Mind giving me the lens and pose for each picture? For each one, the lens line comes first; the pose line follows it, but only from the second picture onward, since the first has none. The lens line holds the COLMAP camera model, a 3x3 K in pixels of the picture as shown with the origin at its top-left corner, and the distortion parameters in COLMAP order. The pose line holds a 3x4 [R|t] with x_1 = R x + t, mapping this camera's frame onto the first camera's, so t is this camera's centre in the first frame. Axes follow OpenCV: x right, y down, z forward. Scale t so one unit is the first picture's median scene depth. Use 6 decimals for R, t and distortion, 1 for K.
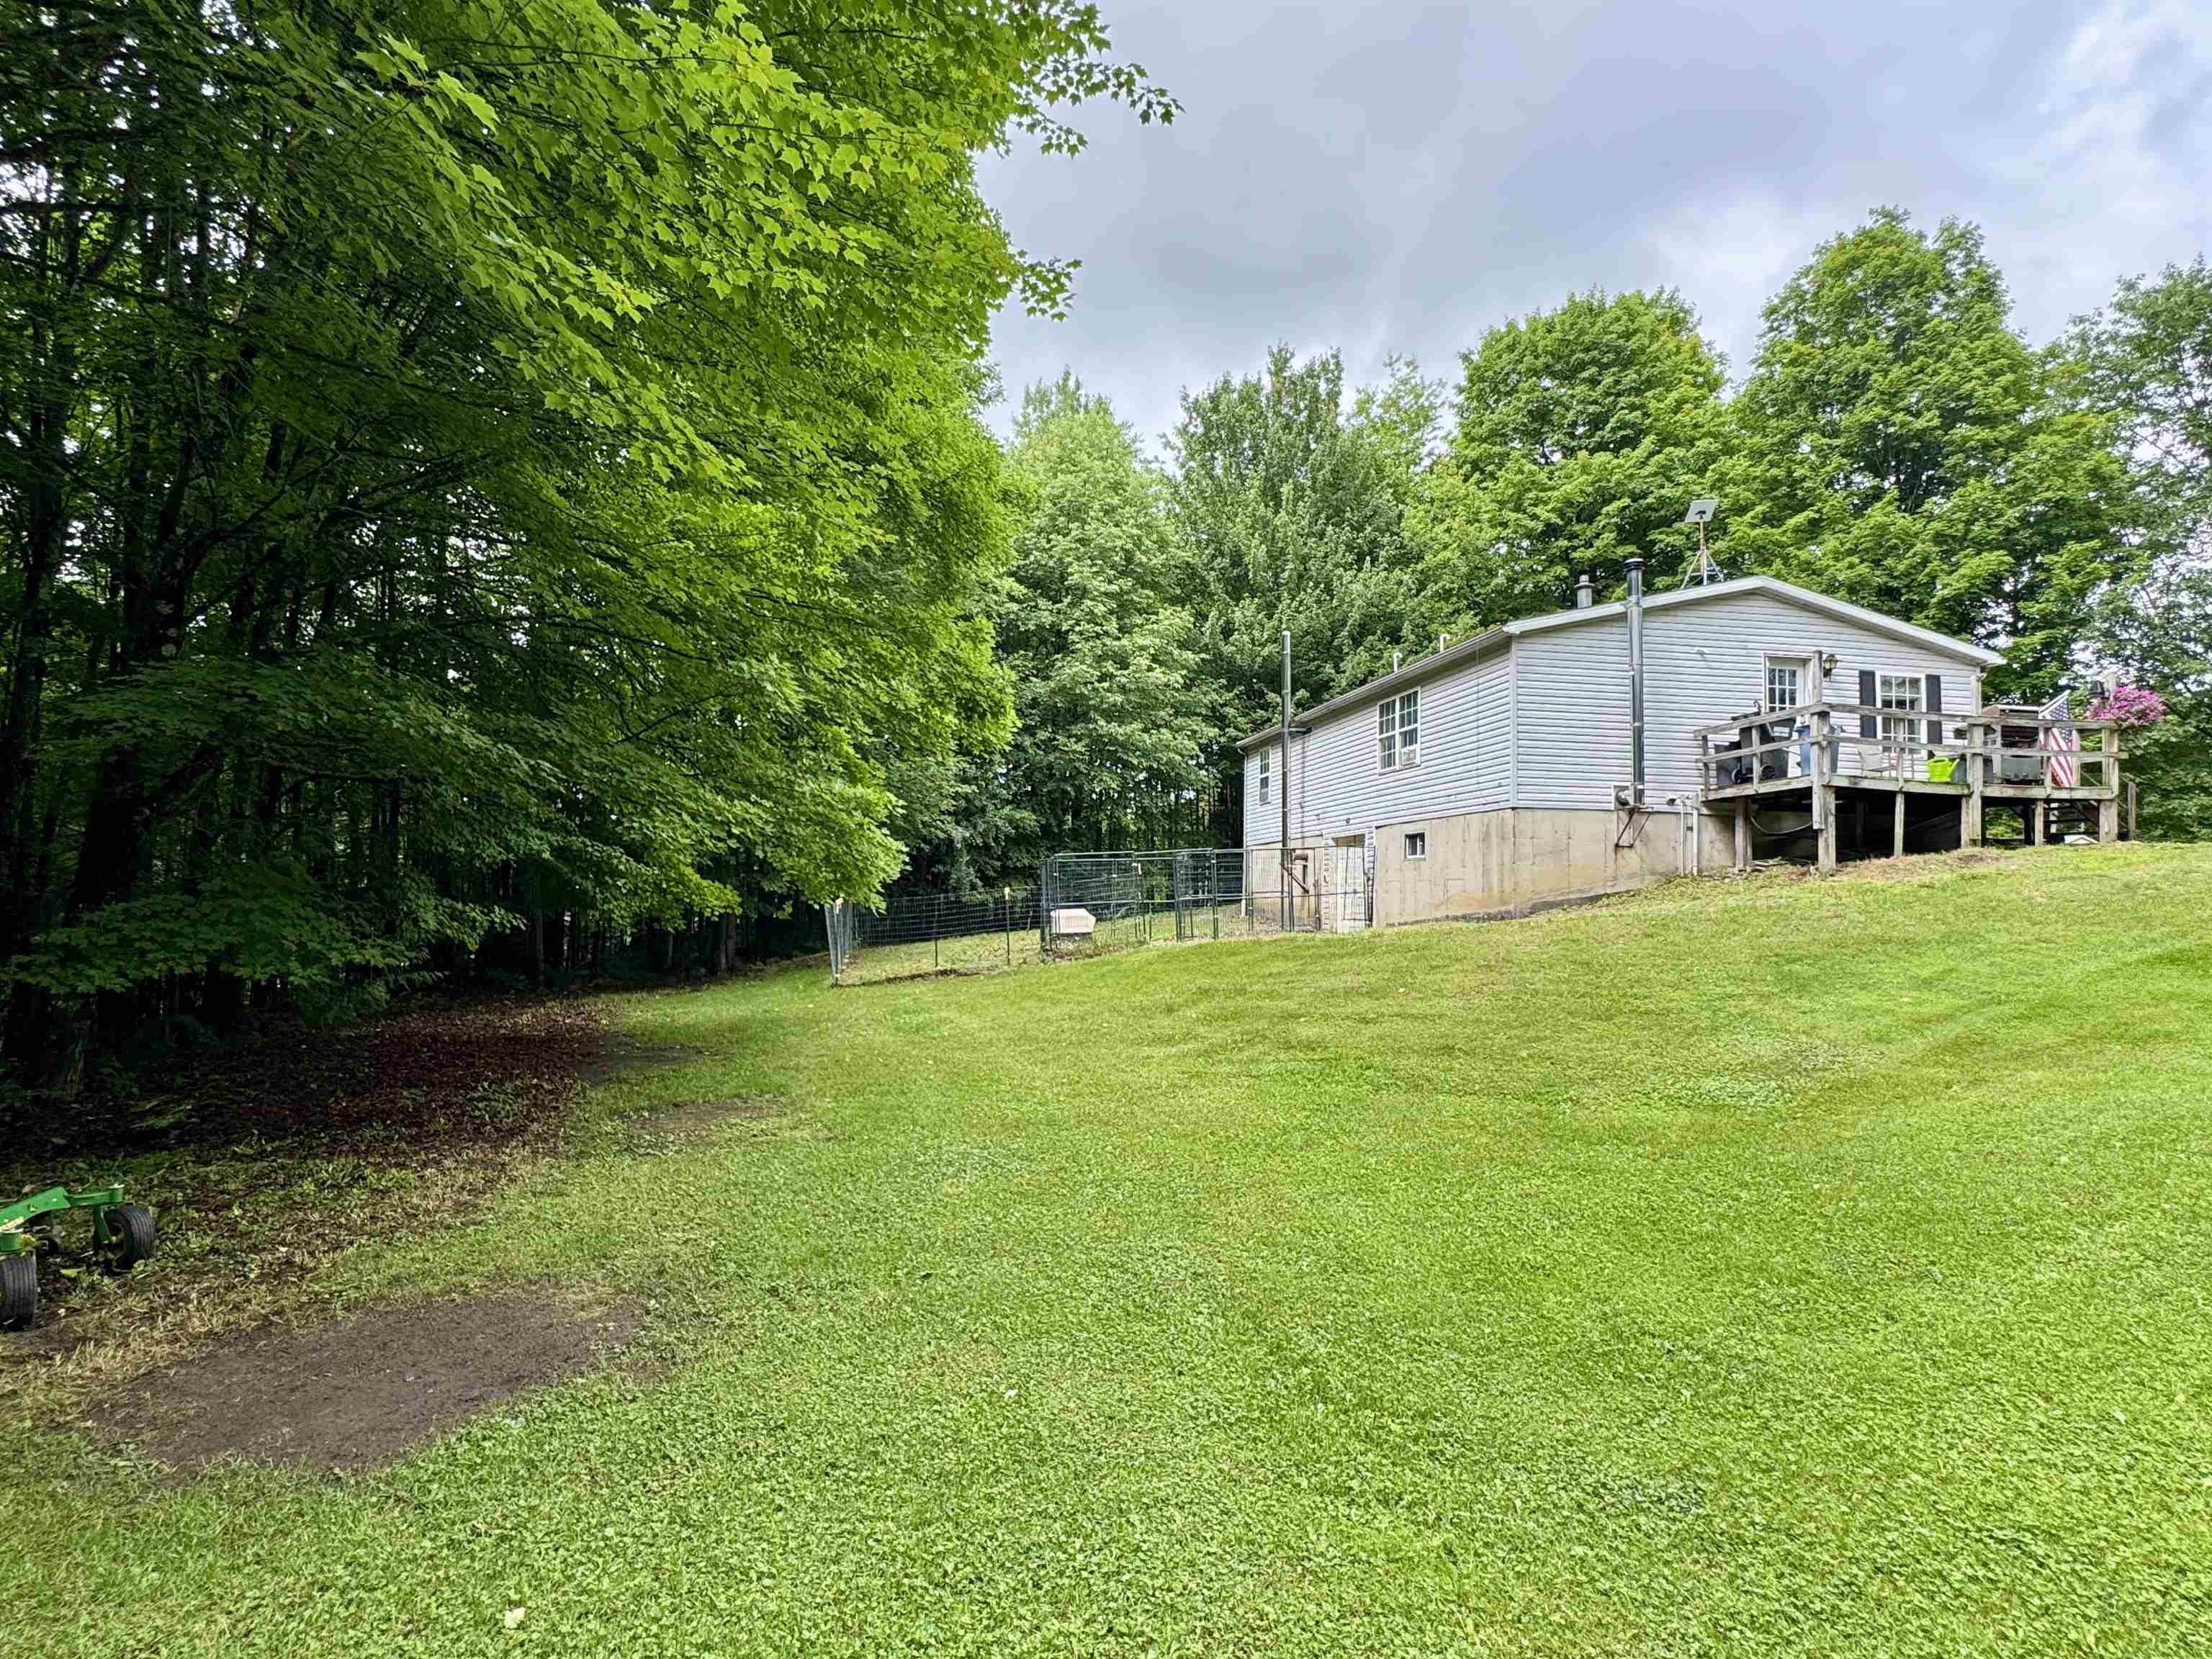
lens RADIAL K [[1183.7, 0, 1106.0], [0, 1183.7, 829.5], [0, 0, 1]] dist [0.002453, 0.000647]
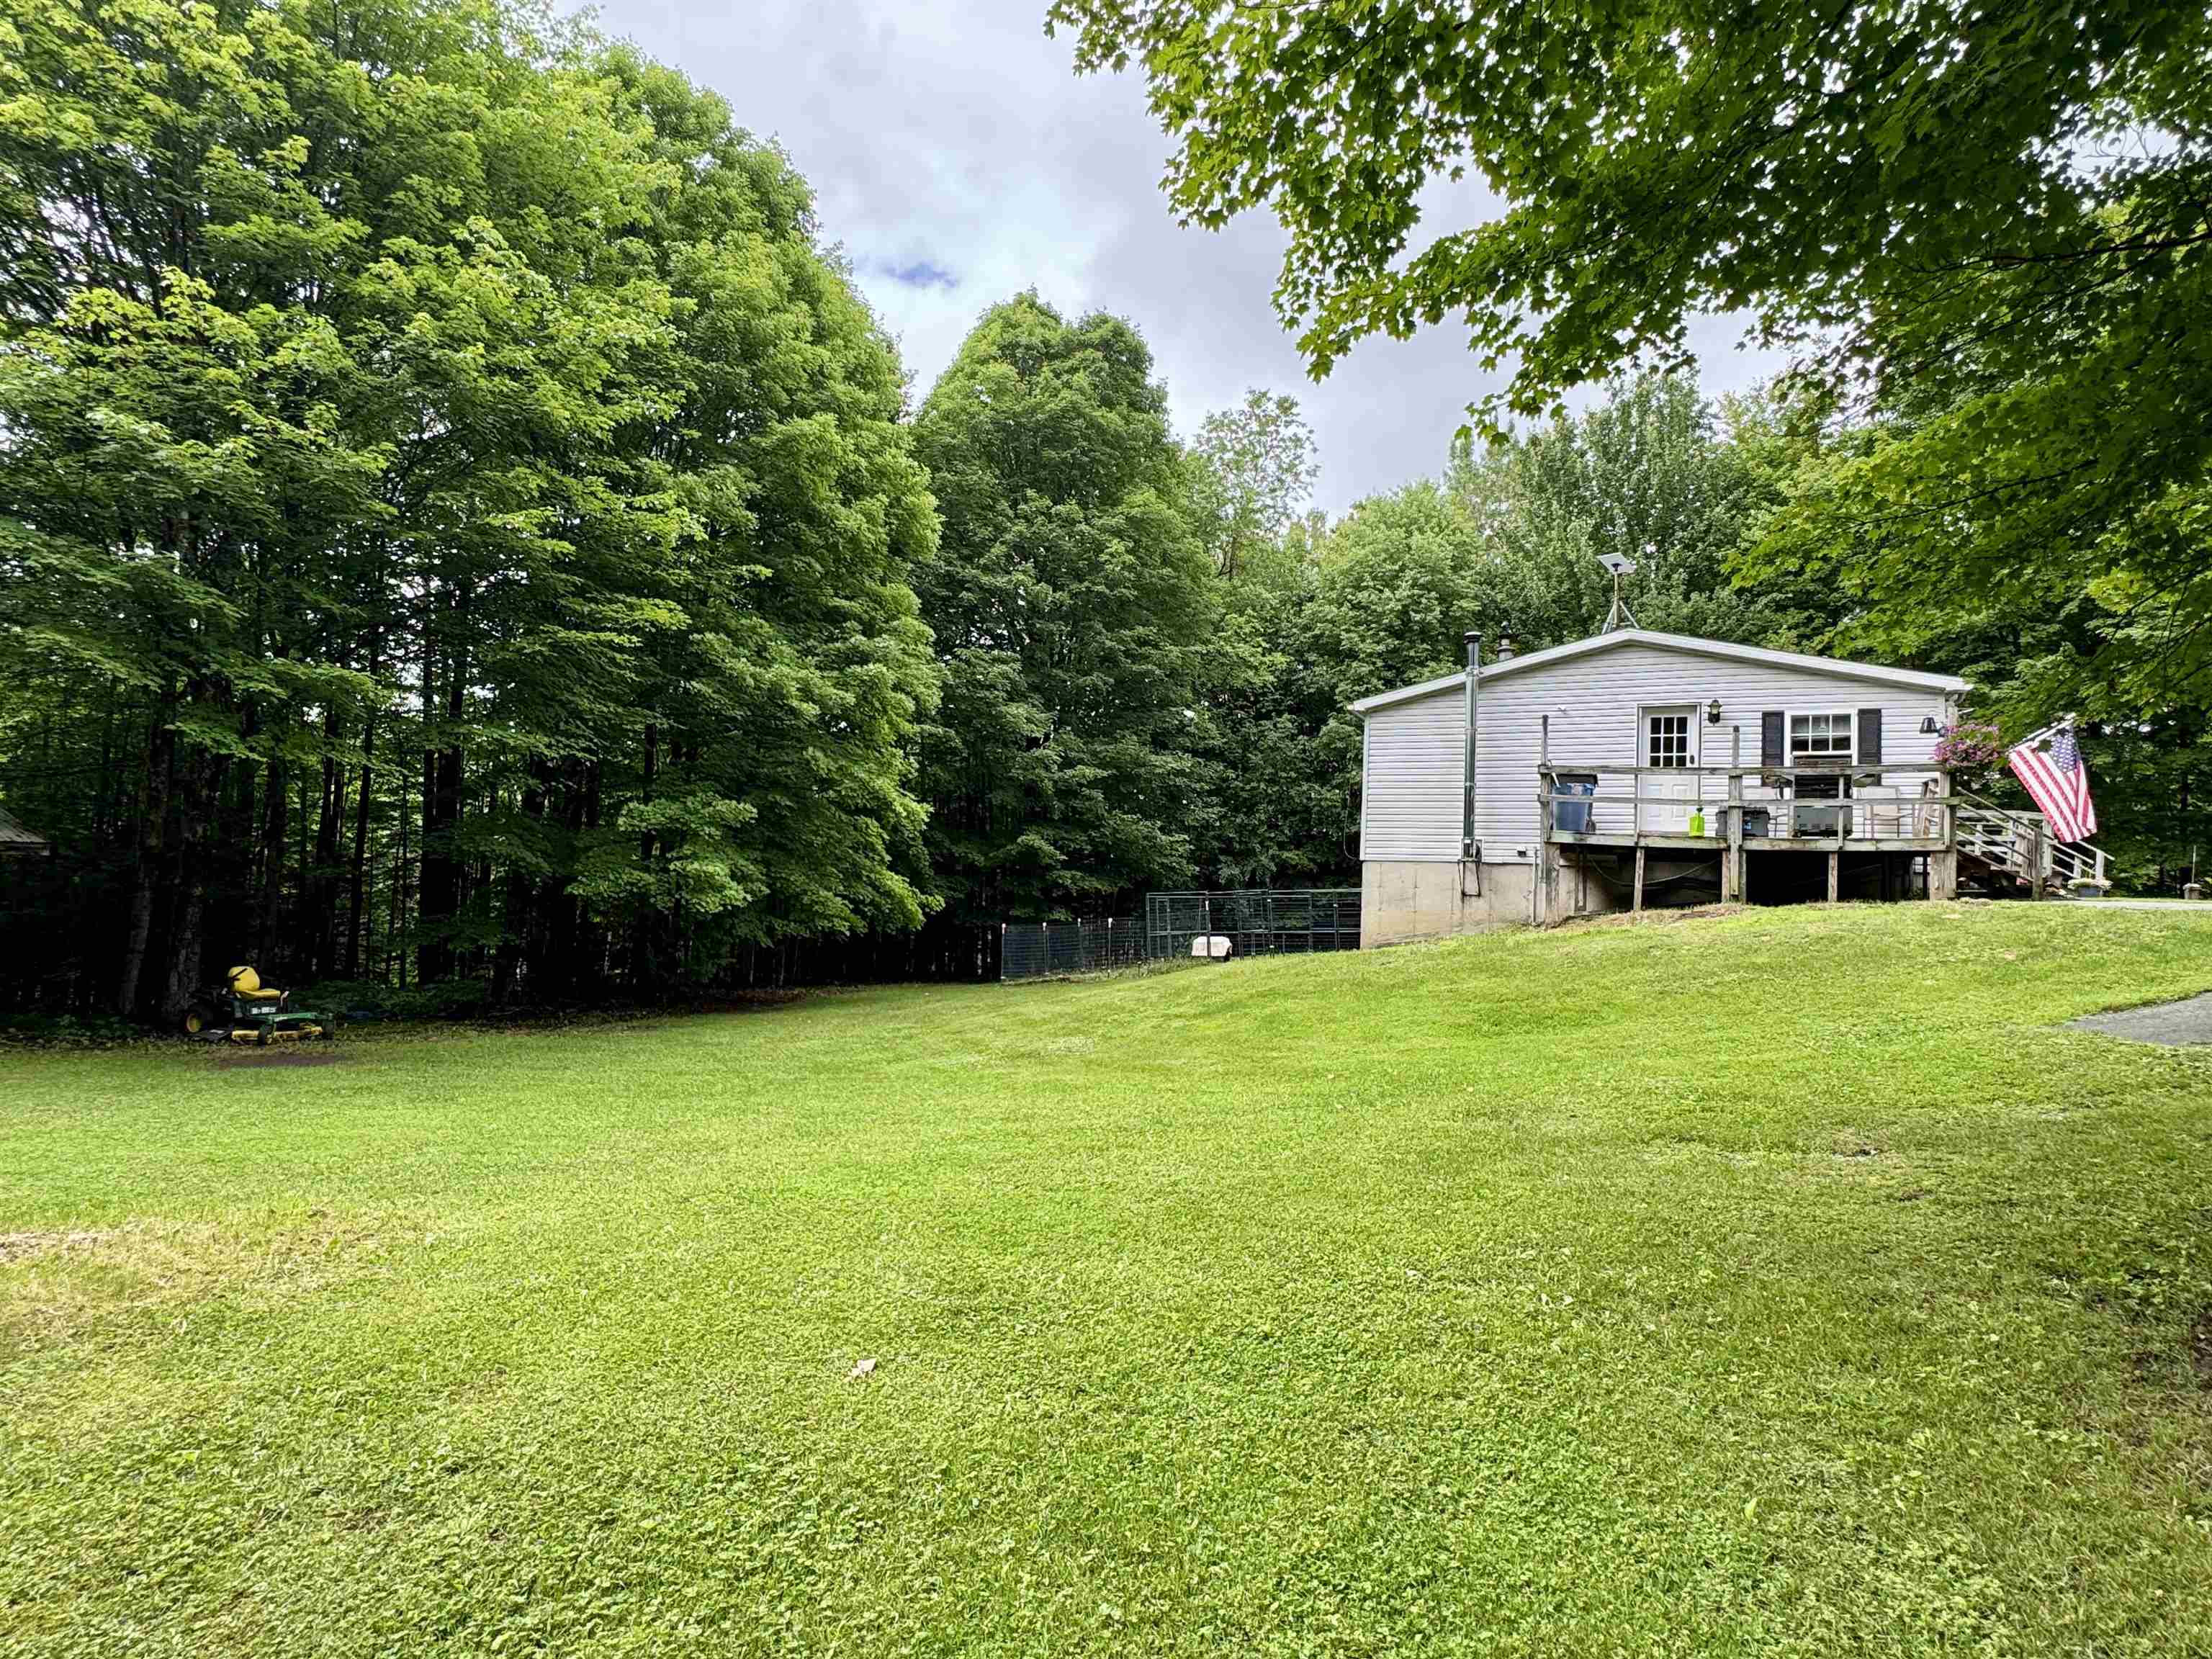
lens RADIAL K [[1183.7, 0, 1106.0], [0, 1183.7, 829.5], [0, 0, 1]] dist [0.002453, 0.000647]
pose [[0.810595, -0.020287, -0.585256, 0.624648], [0.011021, 0.999751, -0.019391, -0.022363], [0.585503, 0.009269, 0.810617, -0.063786]]
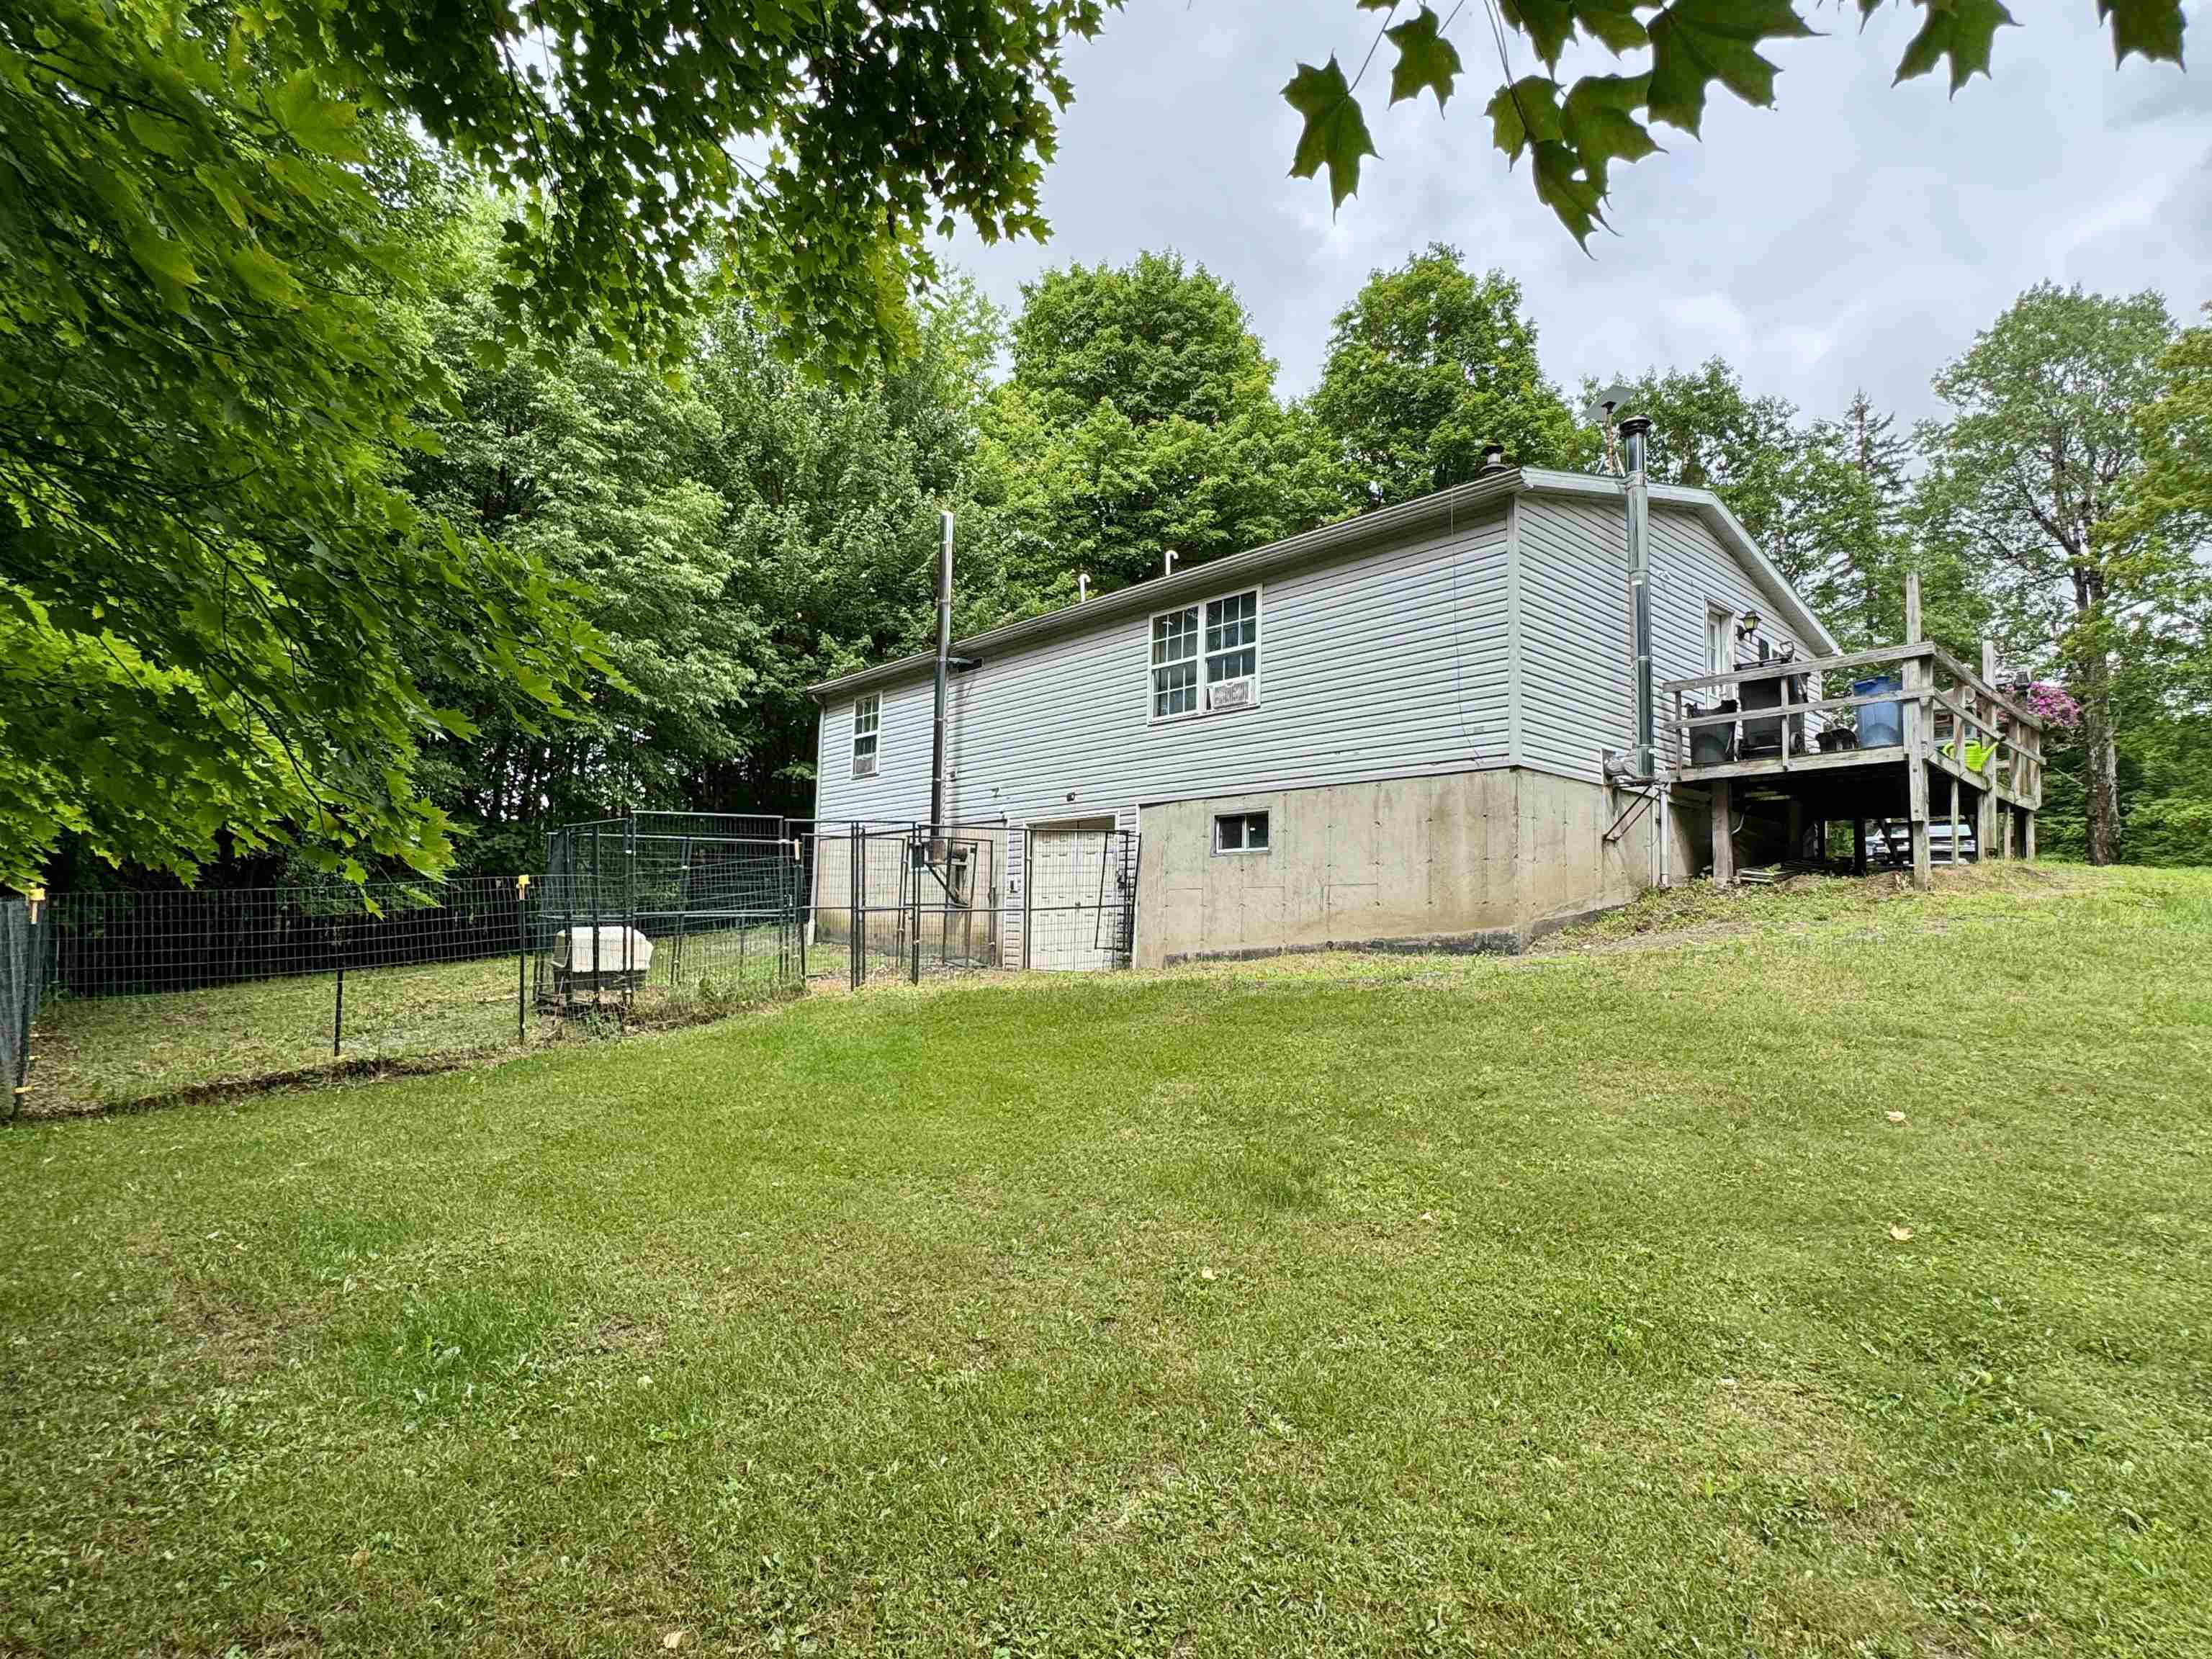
lens RADIAL K [[1183.7, 0, 1106.0], [0, 1183.7, 829.5], [0, 0, 1]] dist [0.002453, 0.000647]
pose [[0.856349, 0.057820, 0.513151, -0.115750], [-0.043773, 0.998263, -0.039432, 0.036375], [-0.514540, 0.011306, 0.857392, 0.445527]]
